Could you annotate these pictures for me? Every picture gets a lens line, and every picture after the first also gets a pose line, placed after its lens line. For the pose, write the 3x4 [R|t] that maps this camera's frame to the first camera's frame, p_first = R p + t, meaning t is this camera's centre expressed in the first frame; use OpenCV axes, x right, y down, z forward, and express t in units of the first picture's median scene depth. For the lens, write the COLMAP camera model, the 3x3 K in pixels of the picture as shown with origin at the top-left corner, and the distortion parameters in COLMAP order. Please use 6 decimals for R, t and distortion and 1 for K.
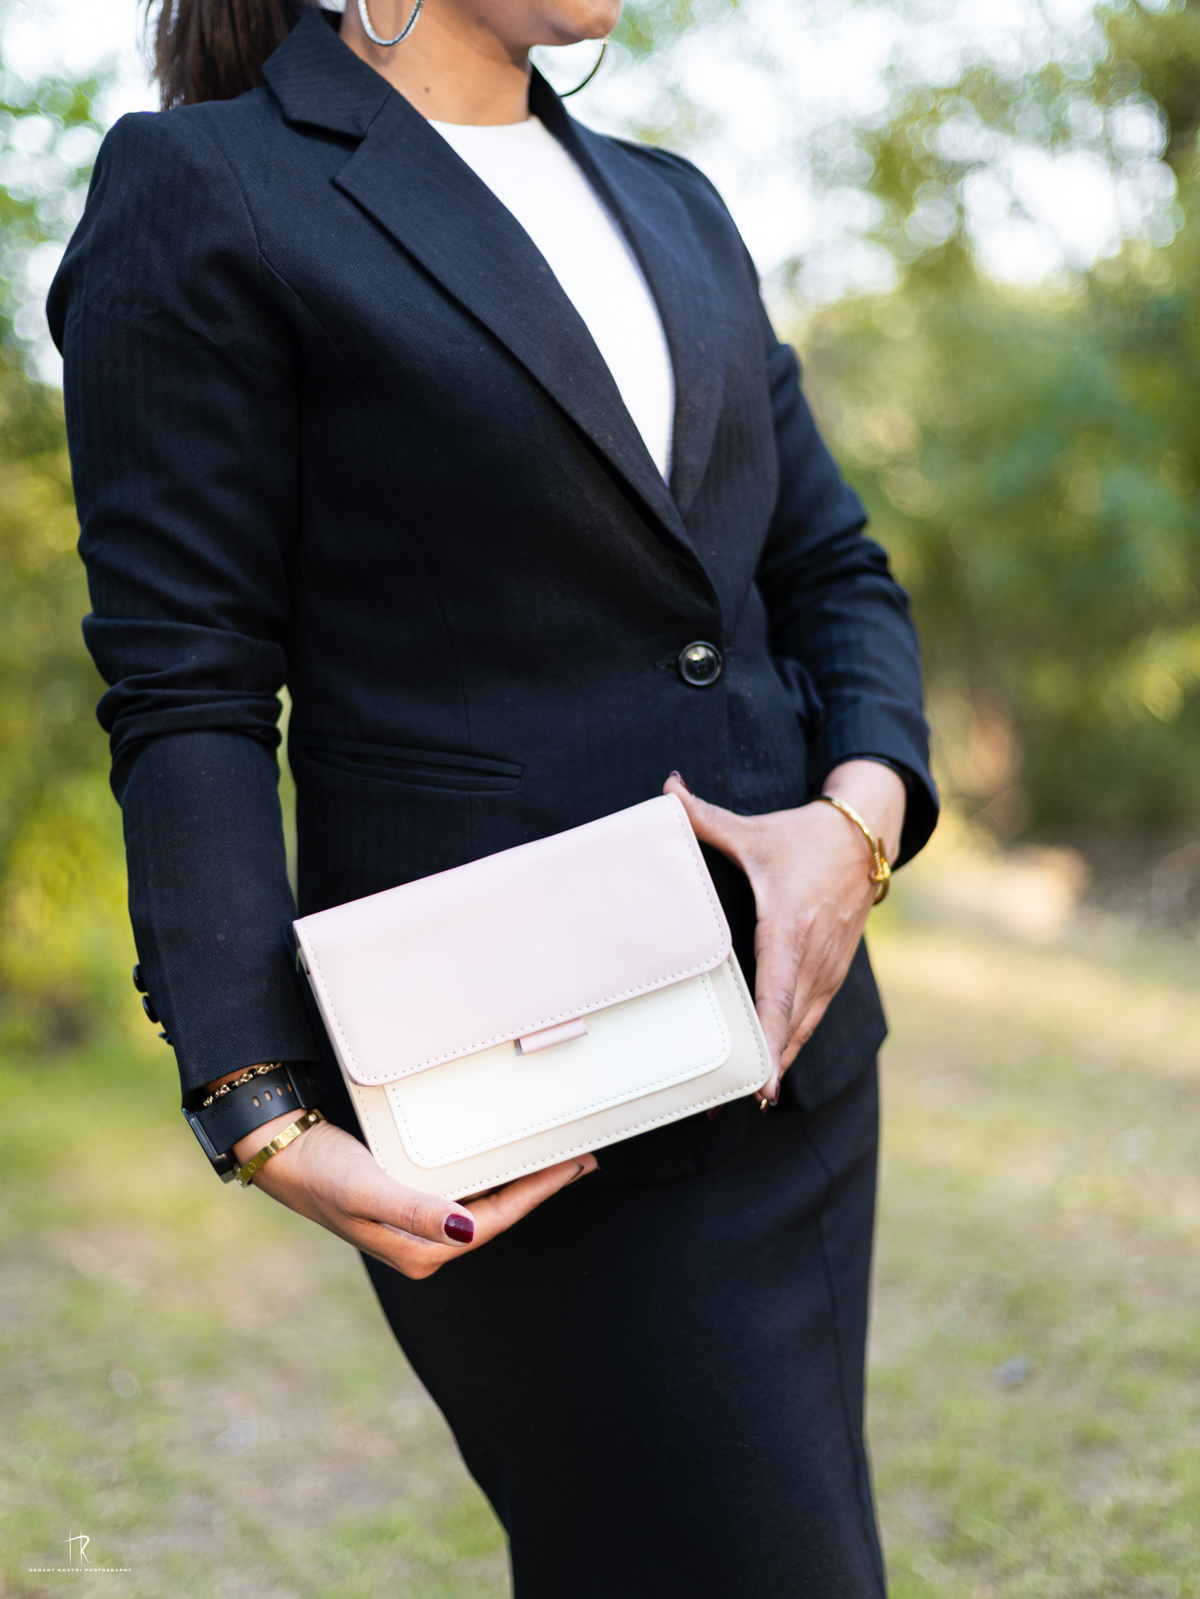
lens RADIAL K [[2223.0, 0, 709.2], [0, 2223.0, 678.0], [0, 0, 1]] dist [0.270501, 0.078697]
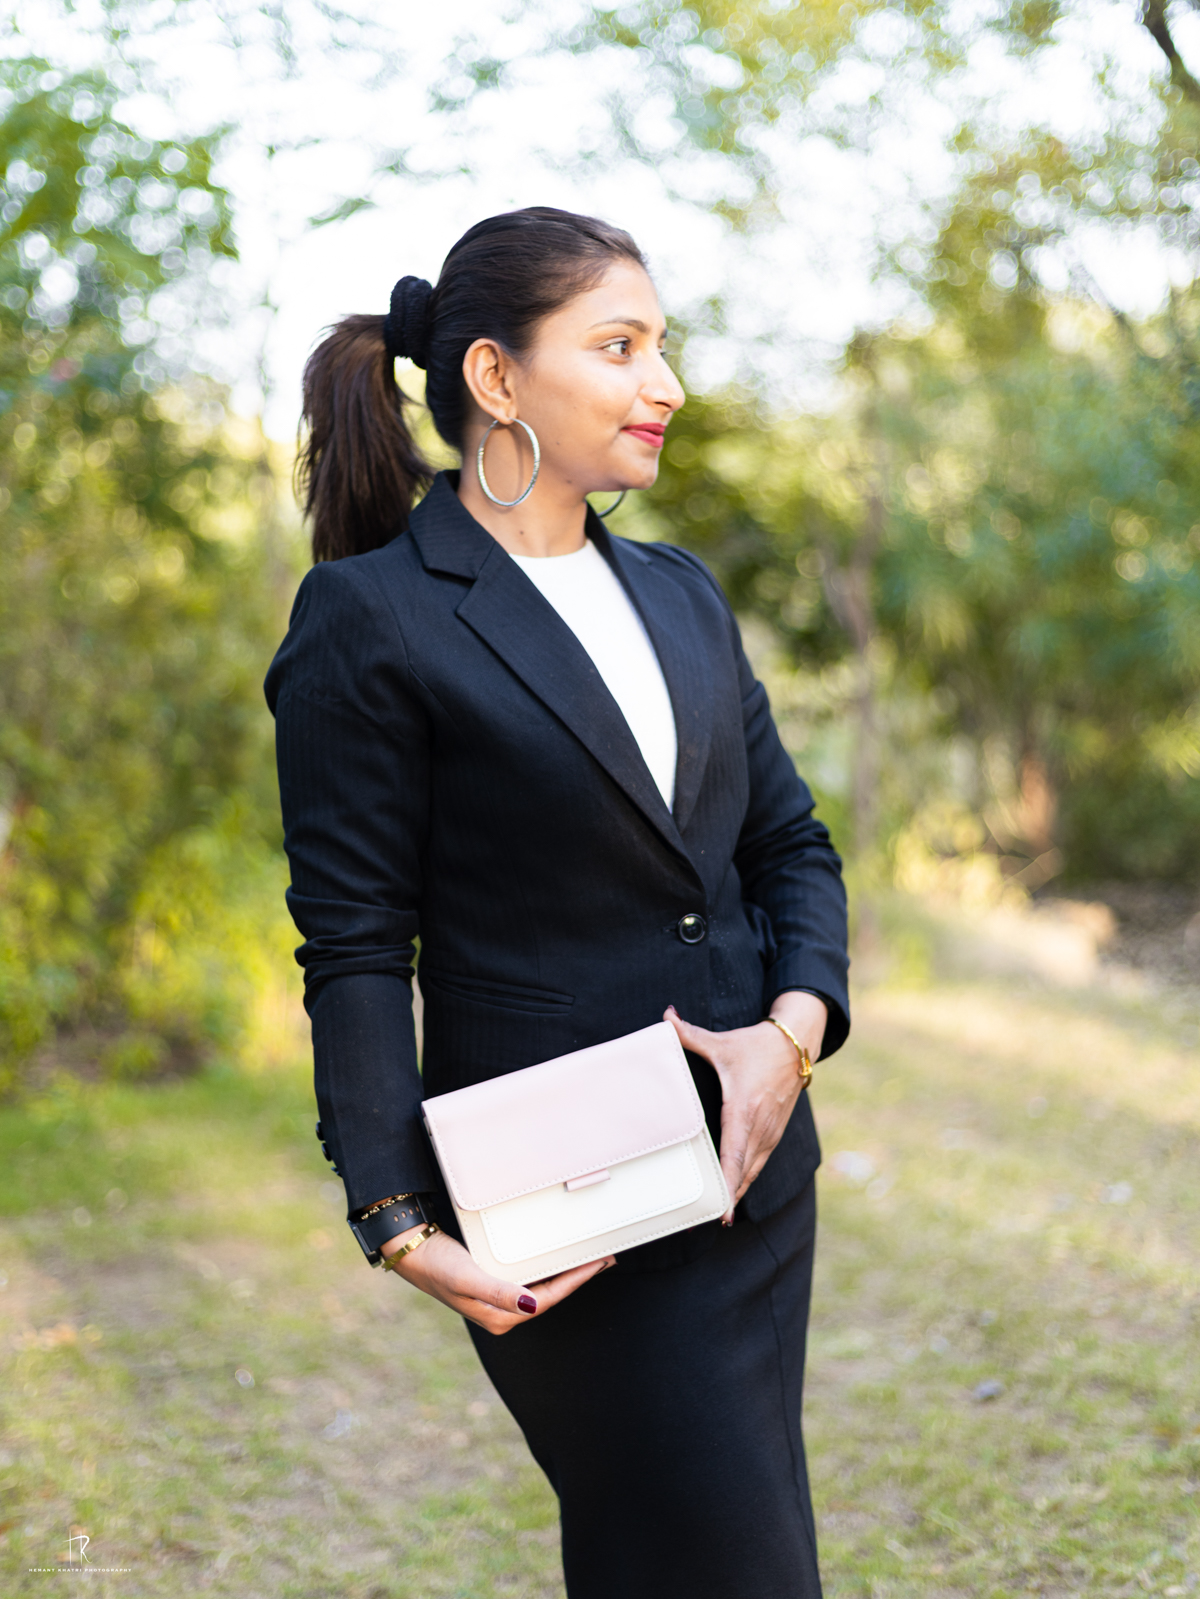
lens RADIAL K [[2249.7, 0, 708.4], [0, 2249.7, 801.1], [0, 0, 1]] dist [0.927437, -2.090863]
pose [[0.999247, 0.017952, -0.034387, 0.060171], [-0.015790, 0.997943, 0.062128, -0.191213], [0.035431, -0.061538, 0.997476, -0.543887]]
